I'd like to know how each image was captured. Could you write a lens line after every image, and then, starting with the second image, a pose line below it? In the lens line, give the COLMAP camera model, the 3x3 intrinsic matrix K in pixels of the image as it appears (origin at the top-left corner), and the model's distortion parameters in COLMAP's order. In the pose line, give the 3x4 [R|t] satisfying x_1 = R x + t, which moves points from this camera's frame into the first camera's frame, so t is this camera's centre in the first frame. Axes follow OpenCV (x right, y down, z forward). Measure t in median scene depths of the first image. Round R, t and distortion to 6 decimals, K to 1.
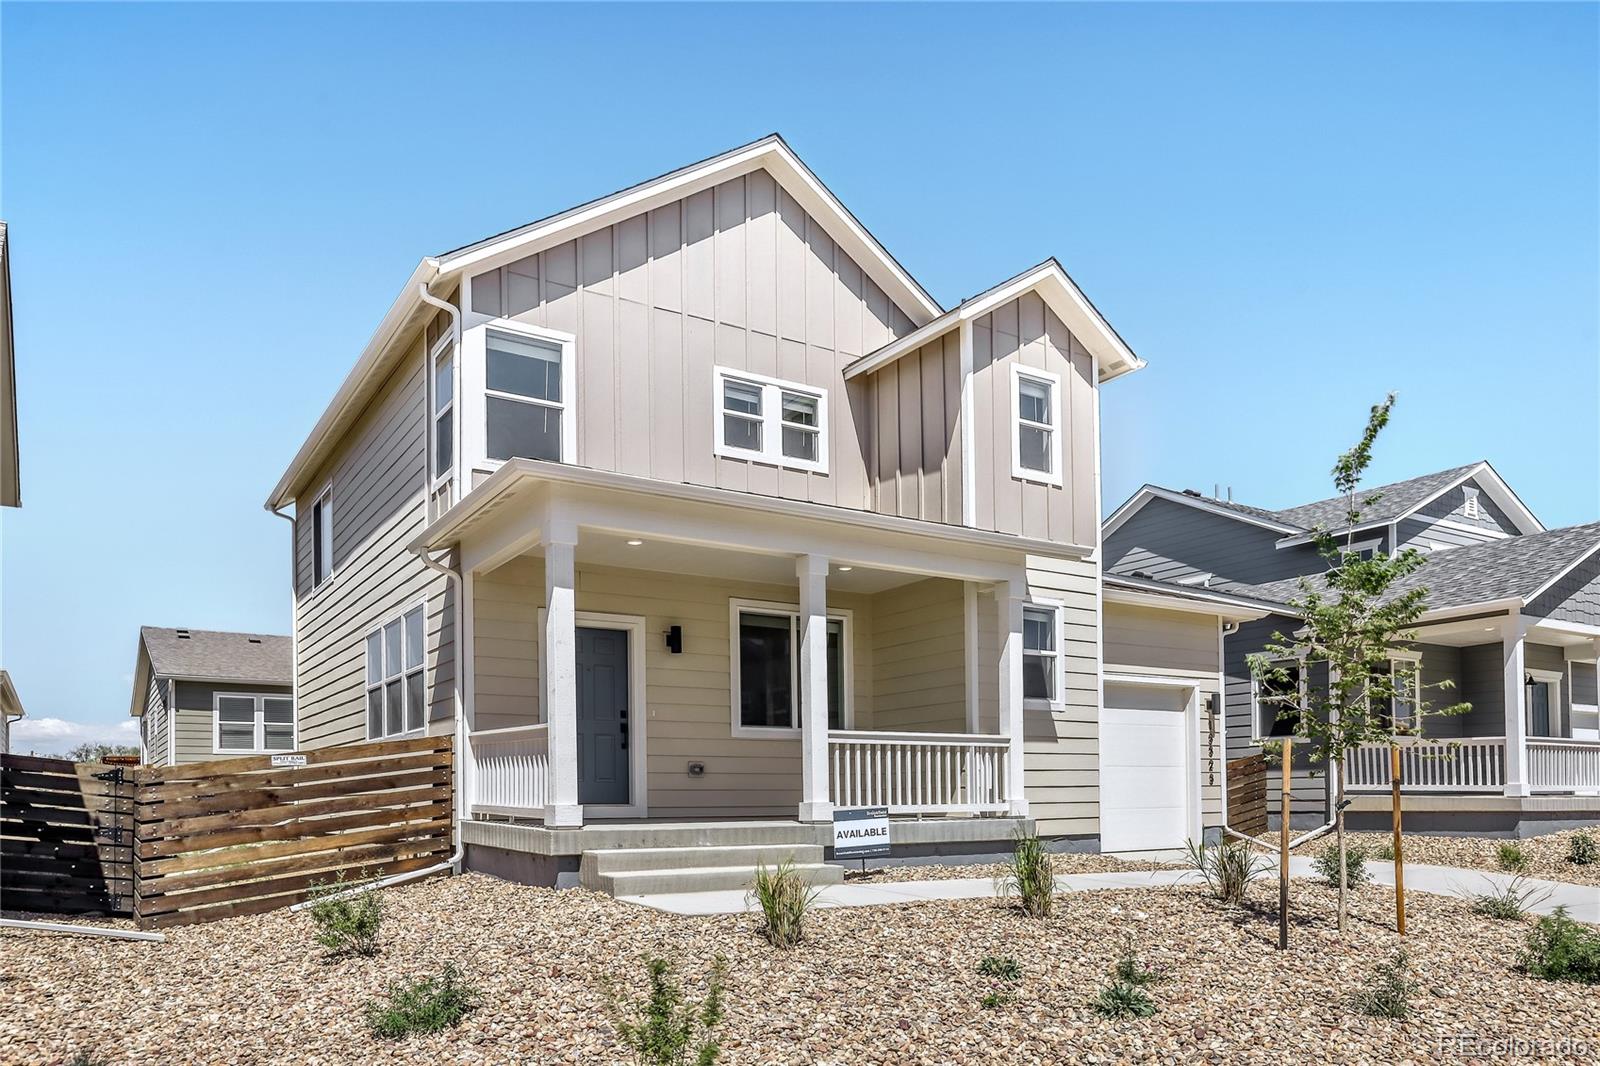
lens RADIAL K [[1121.5, 0, 789.9], [0, 1121.5, 531.2], [0, 0, 1]] dist [0.012184, 0.005158]
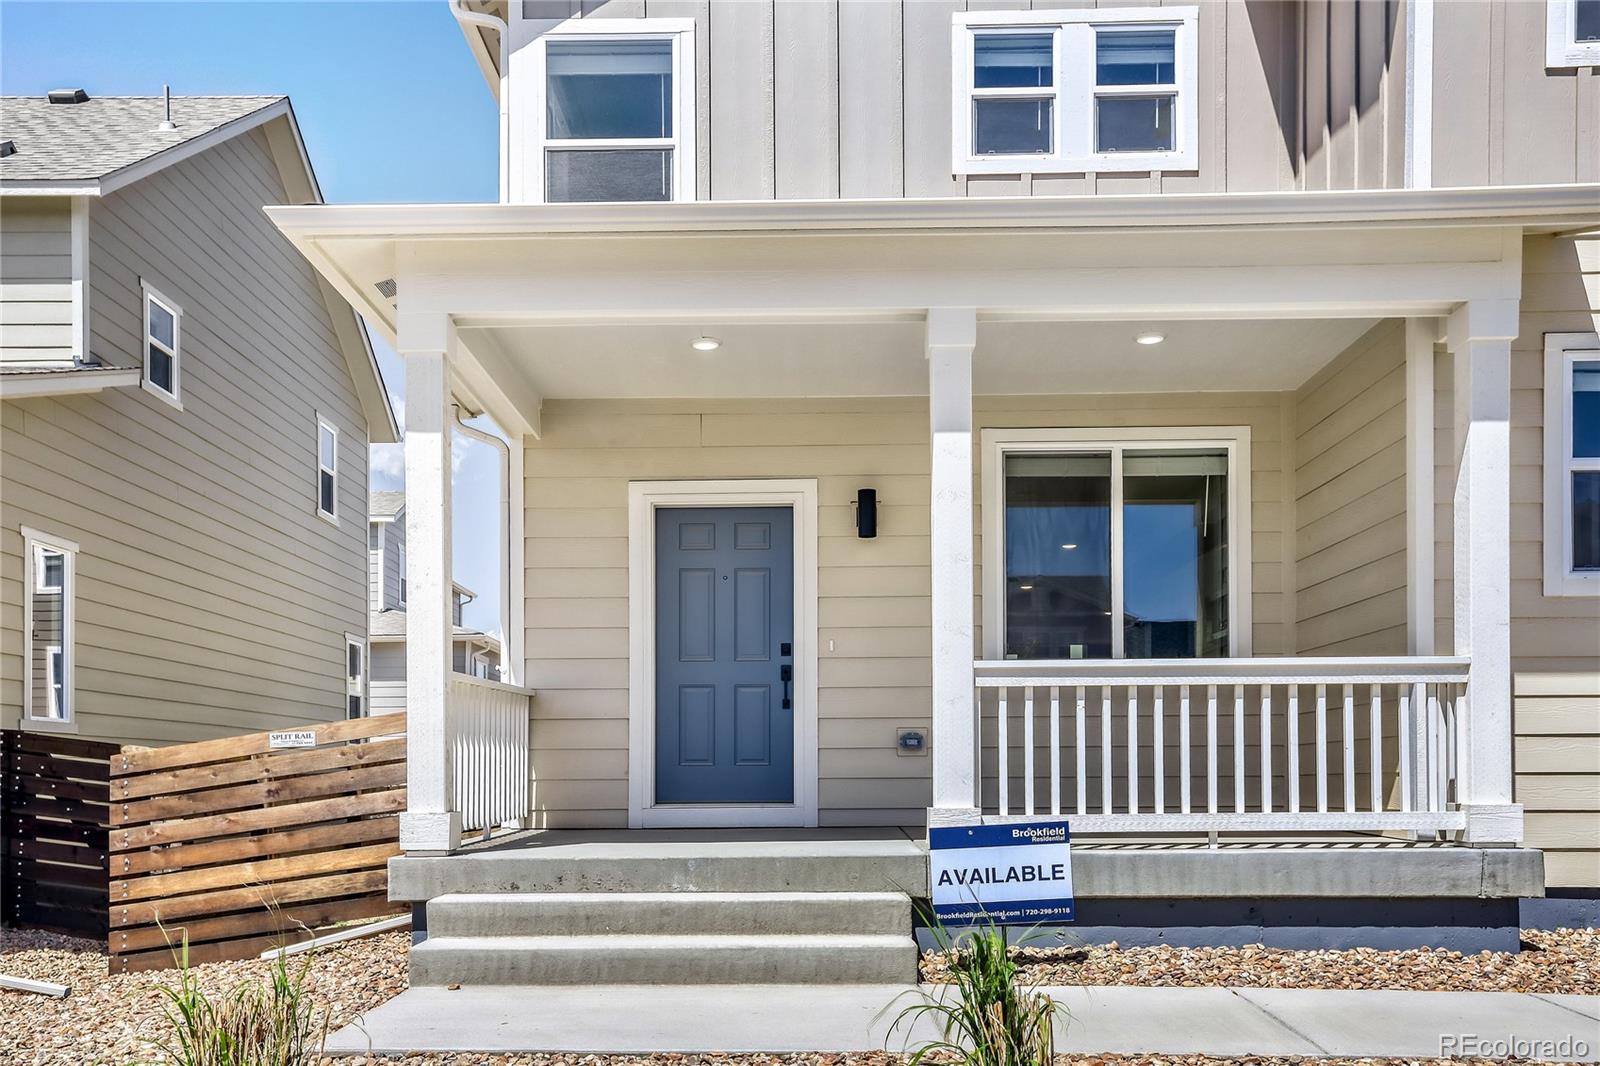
lens RADIAL K [[1501.9, 0, 800.0], [0, 1501.9, 533.0], [0, 0, 1]] dist [0.049365, -0.010946]
pose [[0.842795, -0.088014, -0.530990, 0.265051], [0.126763, 0.991247, 0.036897, 0.073849], [0.523094, -0.098406, 0.846575, 0.343159]]
